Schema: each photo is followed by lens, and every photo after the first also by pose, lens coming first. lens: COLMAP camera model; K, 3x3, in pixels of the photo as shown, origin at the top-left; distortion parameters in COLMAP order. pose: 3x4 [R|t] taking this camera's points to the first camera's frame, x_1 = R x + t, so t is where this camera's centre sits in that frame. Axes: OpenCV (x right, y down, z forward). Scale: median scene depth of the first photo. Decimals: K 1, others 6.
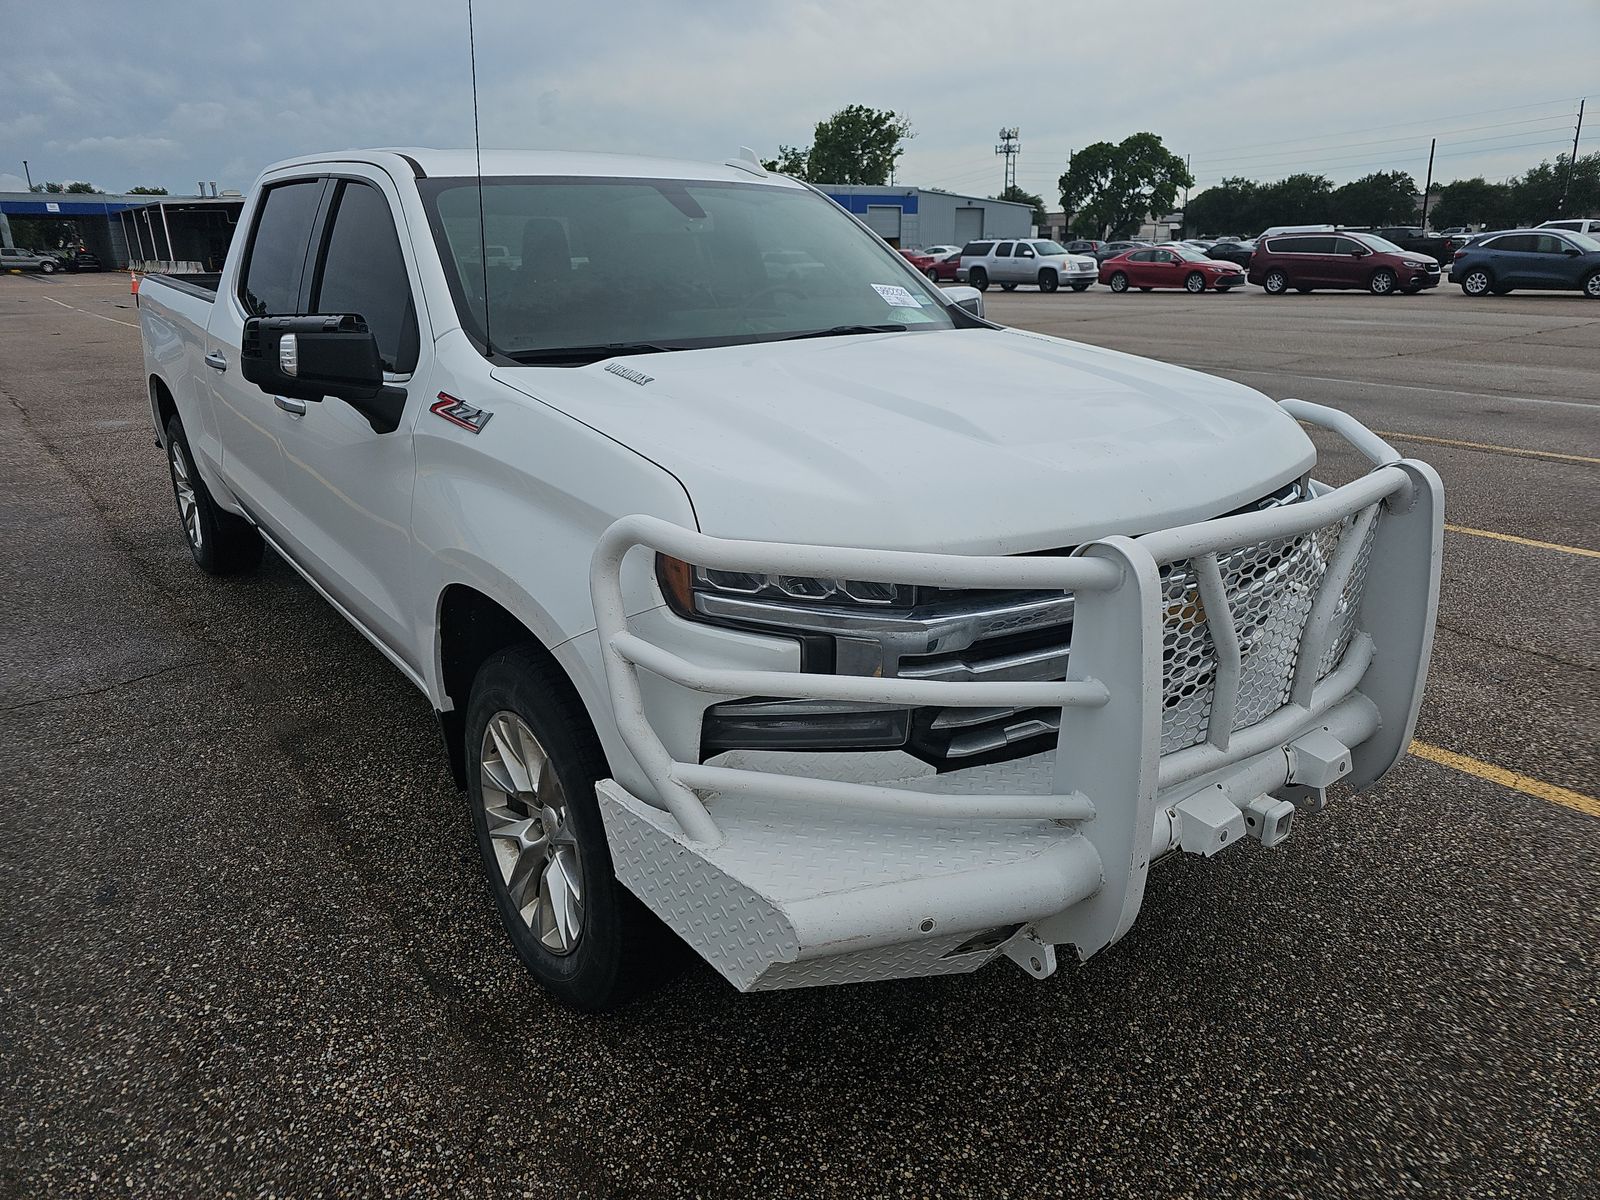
lens RADIAL K [[1067.7, 0, 791.4], [0, 1067.7, 600.5], [0, 0, 1]] dist [0.031802, -0.021077]
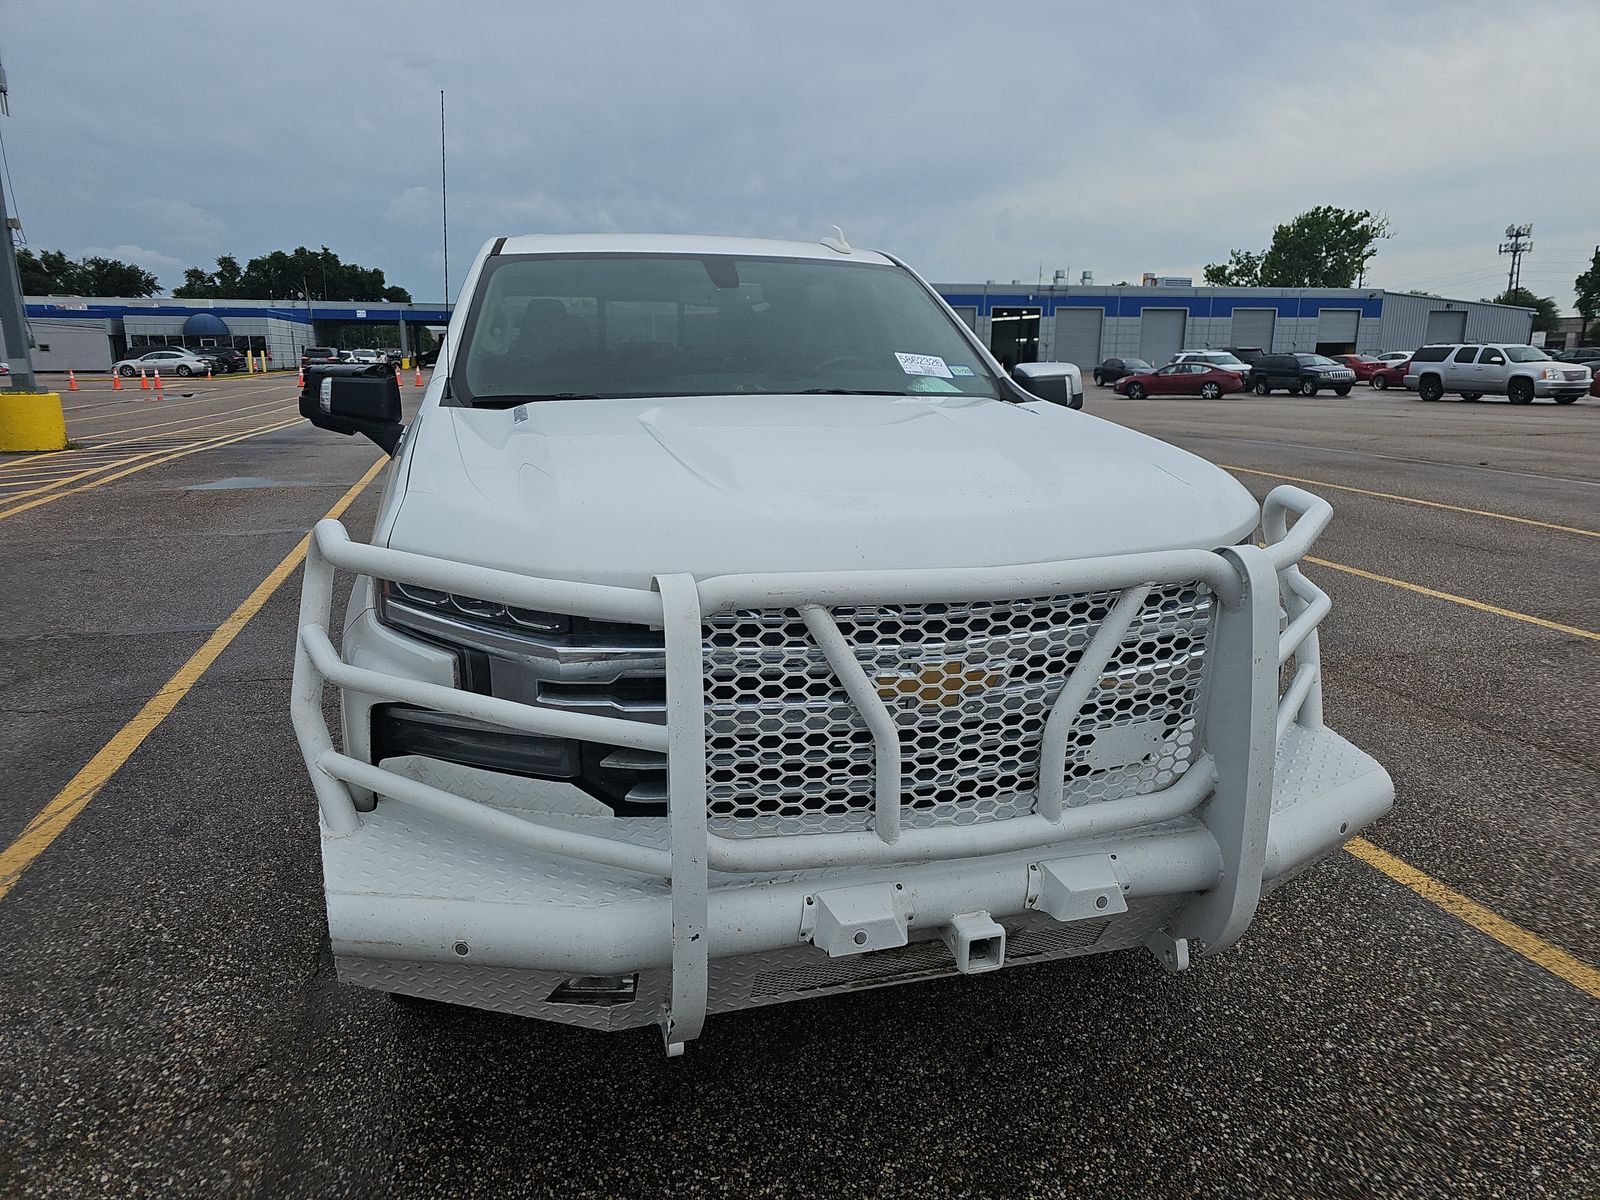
lens RADIAL K [[1067.7, 0, 799.9], [0, 1067.7, 595.0], [0, 0, 1]] dist [0.031802, -0.021077]
pose [[0.924442, 0.096164, -0.368998, 0.650489], [-0.130929, 0.988896, -0.070299, 0.010116], [0.358141, 0.113300, 0.926768, 0.140724]]
